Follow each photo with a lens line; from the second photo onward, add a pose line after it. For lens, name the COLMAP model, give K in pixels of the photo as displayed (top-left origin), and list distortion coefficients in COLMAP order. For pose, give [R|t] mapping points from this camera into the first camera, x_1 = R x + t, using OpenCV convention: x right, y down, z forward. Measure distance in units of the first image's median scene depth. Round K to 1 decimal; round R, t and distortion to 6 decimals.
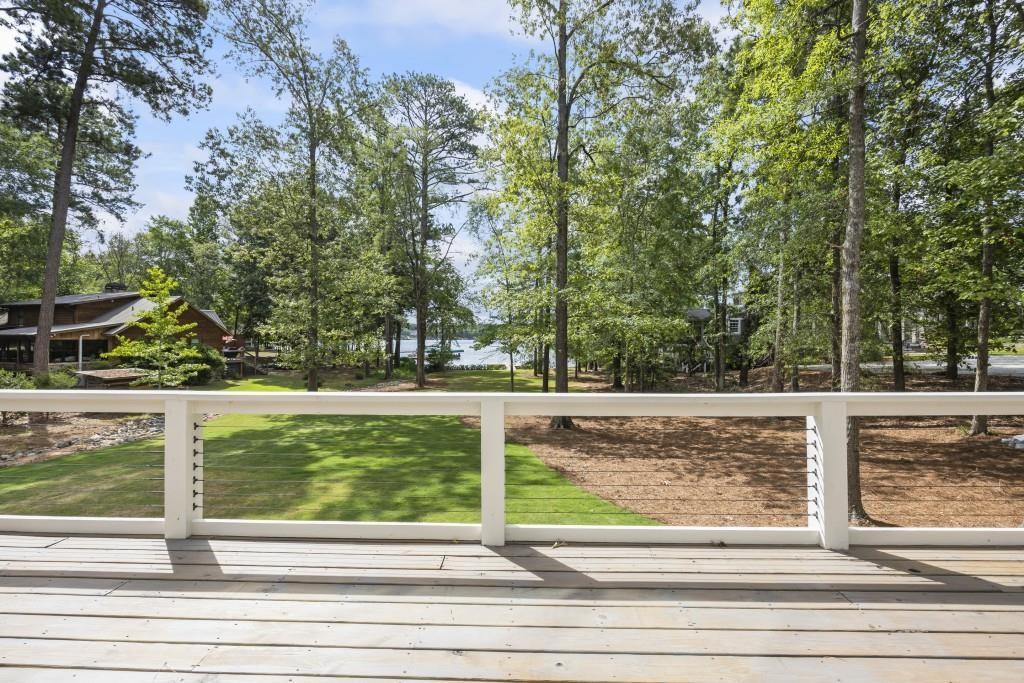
lens RADIAL K [[410.2, 0, 509.1], [0, 410.2, 334.6], [0, 0, 1]] dist [-0.012972, 0.001955]
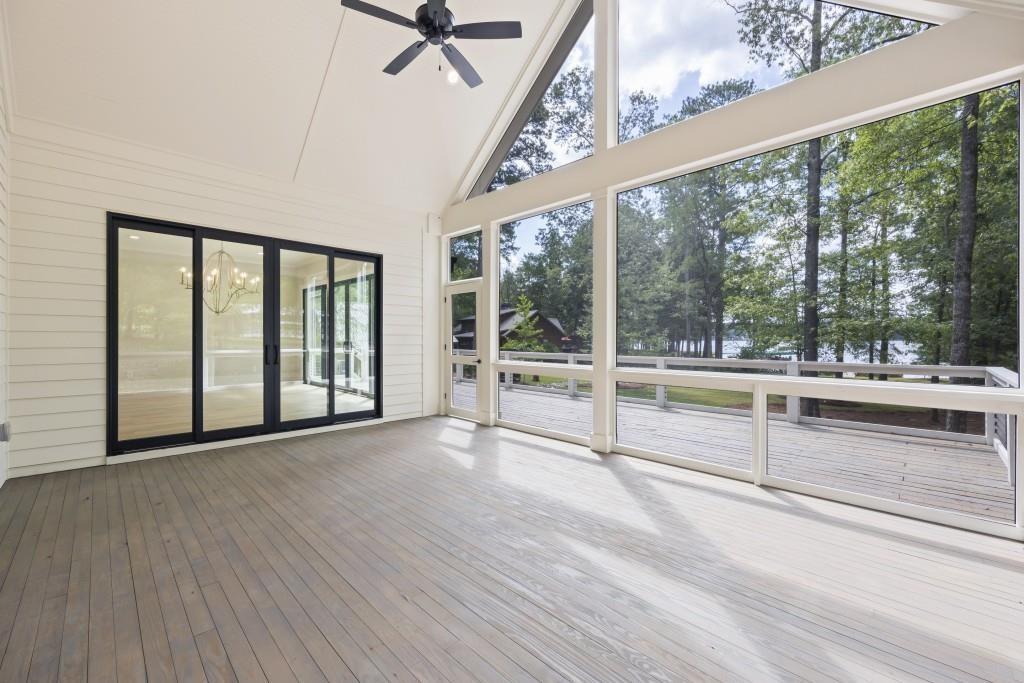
lens RADIAL K [[419.2, 0, 517.8], [0, 419.2, 336.8], [0, 0, 1]] dist [-0.007648, -0.000093]
pose [[0.731165, -0.001890, -0.682198, 0.345146], [0.009635, 0.999925, 0.007557, -0.015090], [0.682133, -0.012099, 0.731128, -0.319583]]
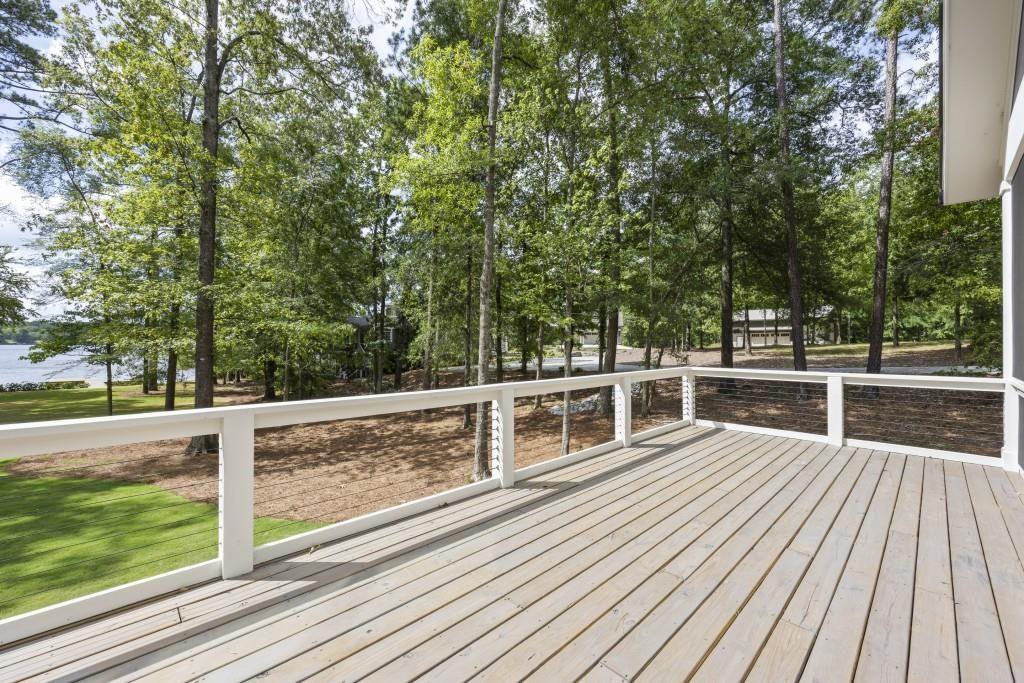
lens RADIAL K [[410.2, 0, 510.0], [0, 410.2, 342.4], [0, 0, 1]] dist [-0.012972, 0.001955]
pose [[0.687508, 0.012761, 0.726065, -0.043725], [-0.014646, 0.999886, -0.003706, -0.000204], [-0.726029, -0.008086, 0.687617, -0.006552]]
